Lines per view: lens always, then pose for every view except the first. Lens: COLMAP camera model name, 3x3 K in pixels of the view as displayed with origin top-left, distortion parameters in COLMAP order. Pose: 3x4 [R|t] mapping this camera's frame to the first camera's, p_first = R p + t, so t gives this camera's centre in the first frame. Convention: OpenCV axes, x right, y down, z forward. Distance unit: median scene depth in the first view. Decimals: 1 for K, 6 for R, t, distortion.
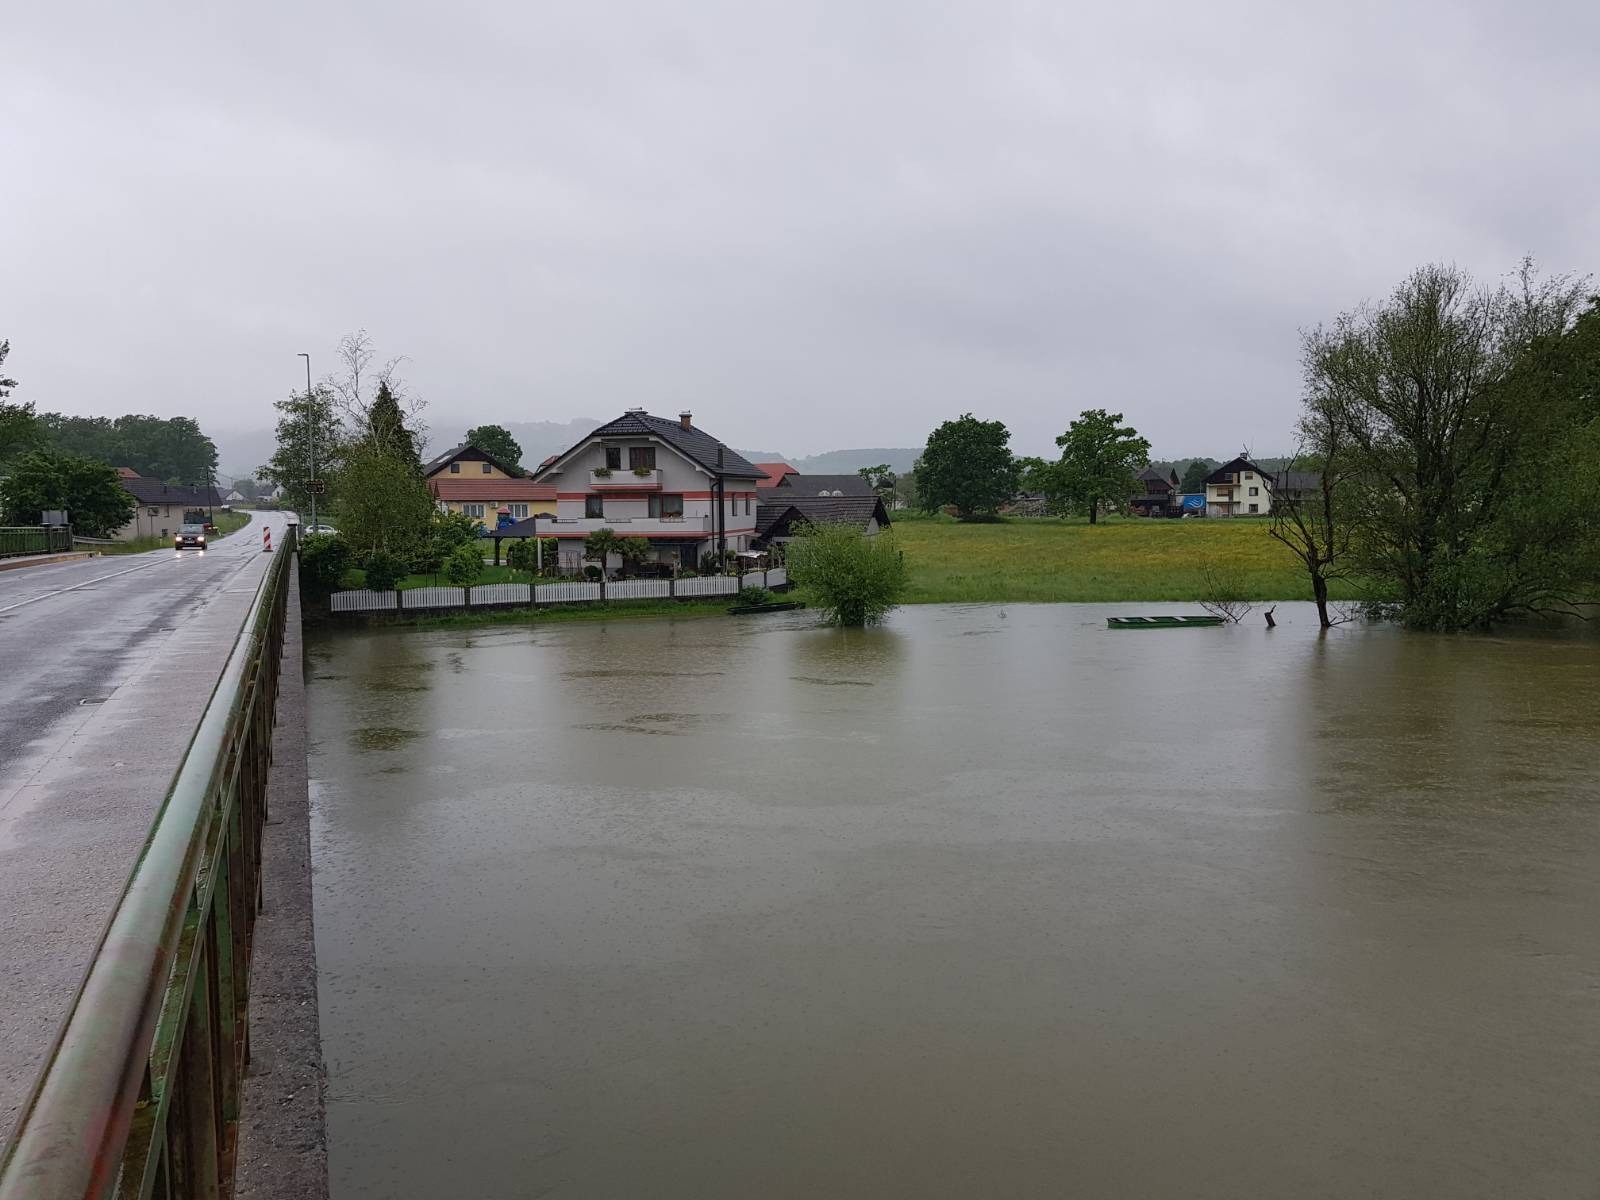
lens RADIAL K [[1245.0, 0, 736.7], [0, 1245.0, 557.5], [0, 0, 1]] dist [0.058272, -0.105695]
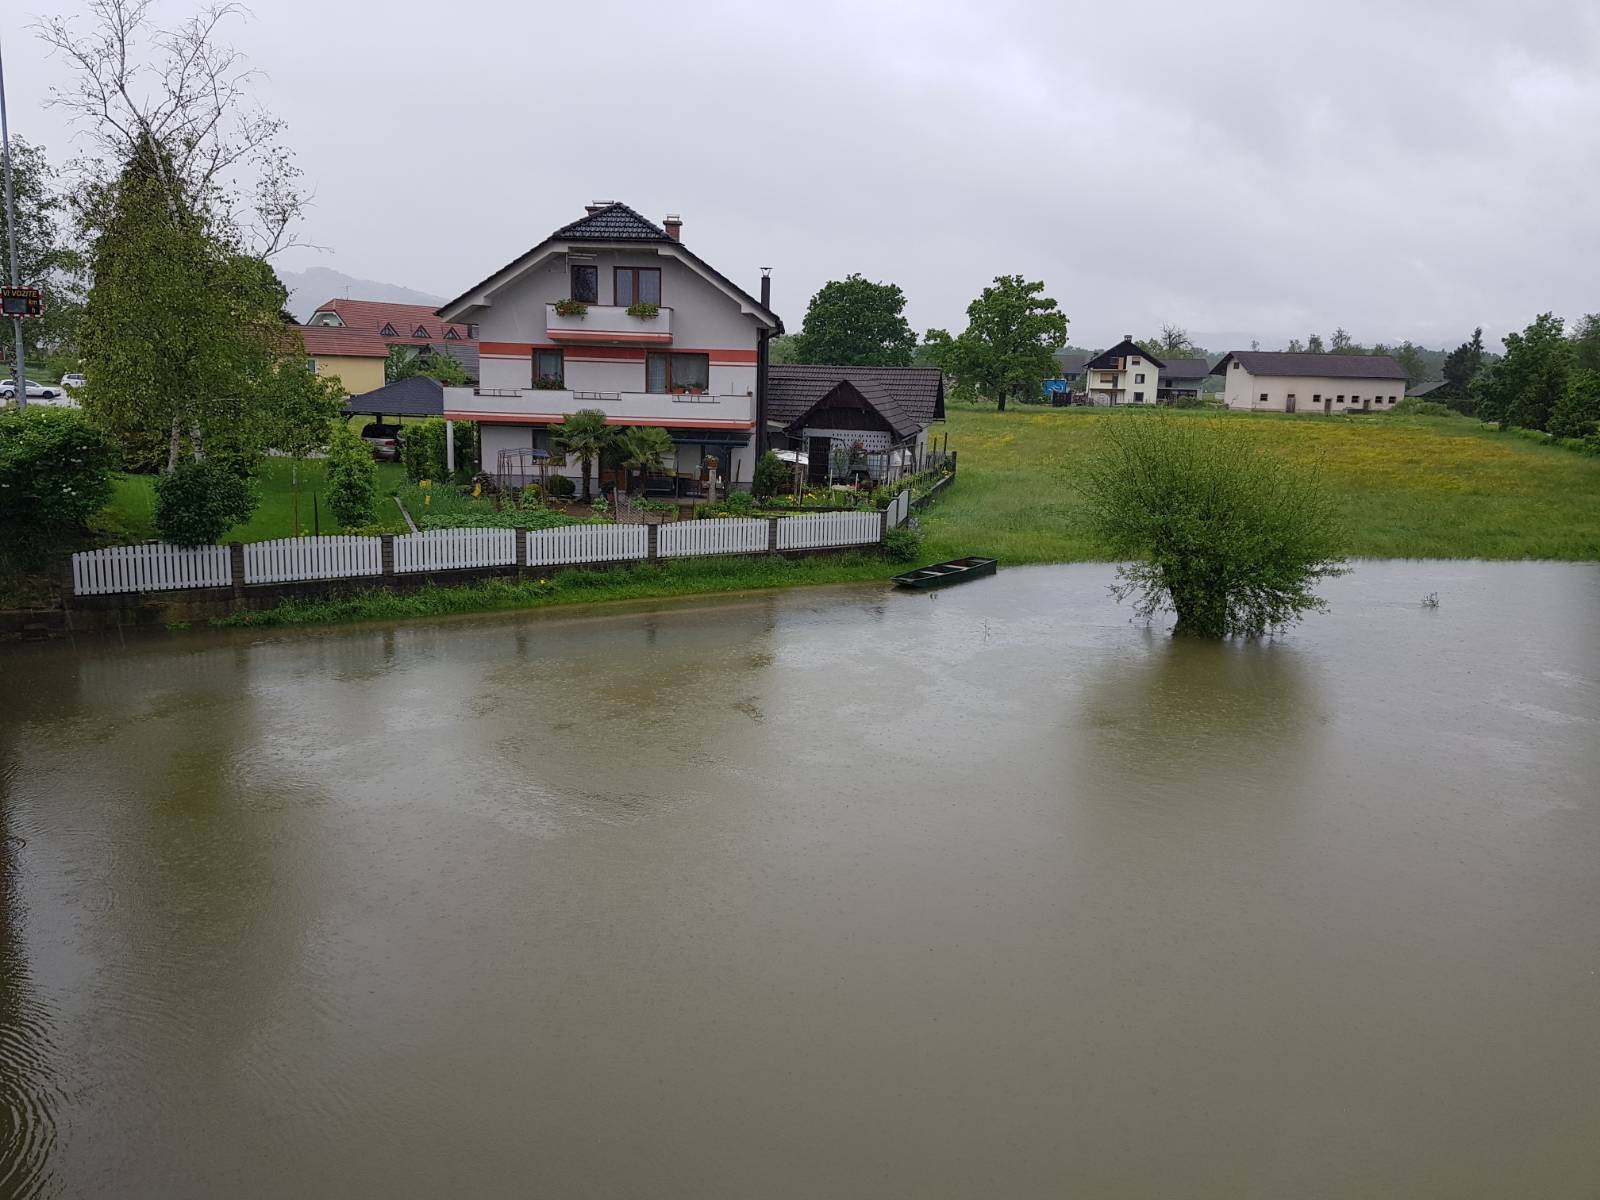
lens RADIAL K [[1245.0, 0, 728.3], [0, 1245.0, 562.6], [0, 0, 1]] dist [0.058272, -0.105695]
pose [[0.980901, 0.007105, 0.194380, -0.143713], [-0.027578, 0.994318, 0.102820, -0.013682], [-0.192545, -0.106217, 0.975523, 0.413089]]
